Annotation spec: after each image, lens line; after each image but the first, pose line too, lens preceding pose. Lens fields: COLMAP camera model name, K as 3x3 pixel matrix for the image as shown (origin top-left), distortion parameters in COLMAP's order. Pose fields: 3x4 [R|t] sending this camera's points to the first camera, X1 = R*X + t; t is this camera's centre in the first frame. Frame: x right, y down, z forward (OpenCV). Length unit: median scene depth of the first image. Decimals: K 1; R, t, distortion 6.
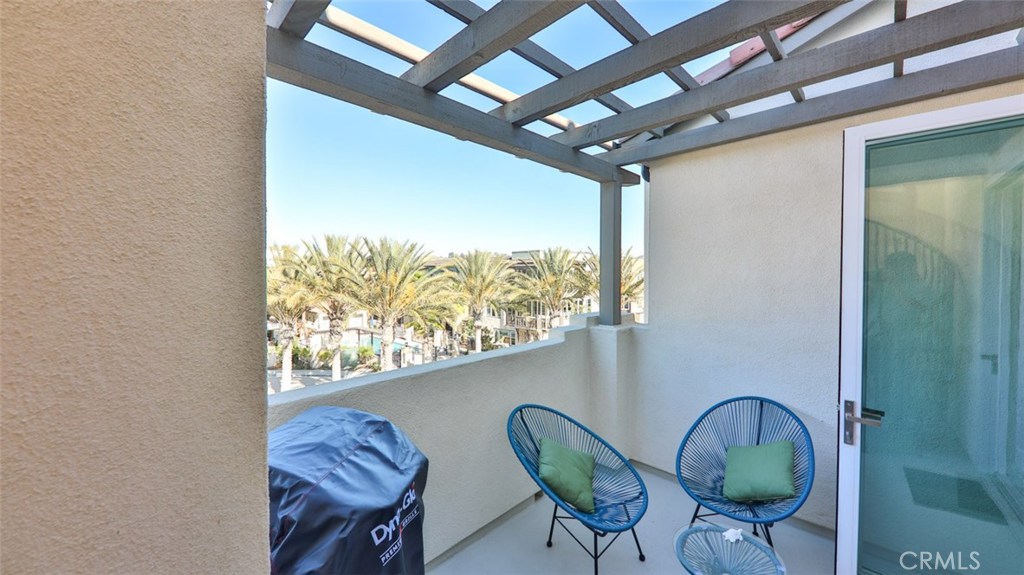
lens RADIAL K [[379.2, 0, 512.0], [0, 379.2, 287.5], [0, 0, 1]] dist [0.000277, 0.000003]
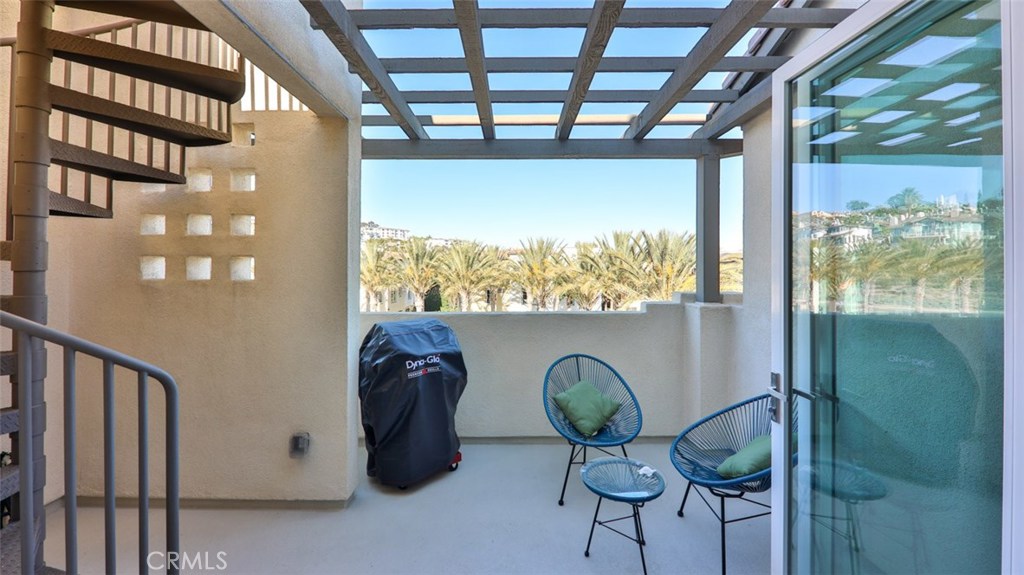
lens RADIAL K [[379.2, 0, 512.0], [0, 379.2, 287.5], [0, 0, 1]] dist [0.000277, 0.000003]
pose [[0.692149, 0.027301, -0.721239, 0.621144], [-0.017622, 0.999626, 0.020927, 0.047964], [0.721540, -0.001775, 0.692371, -0.046747]]
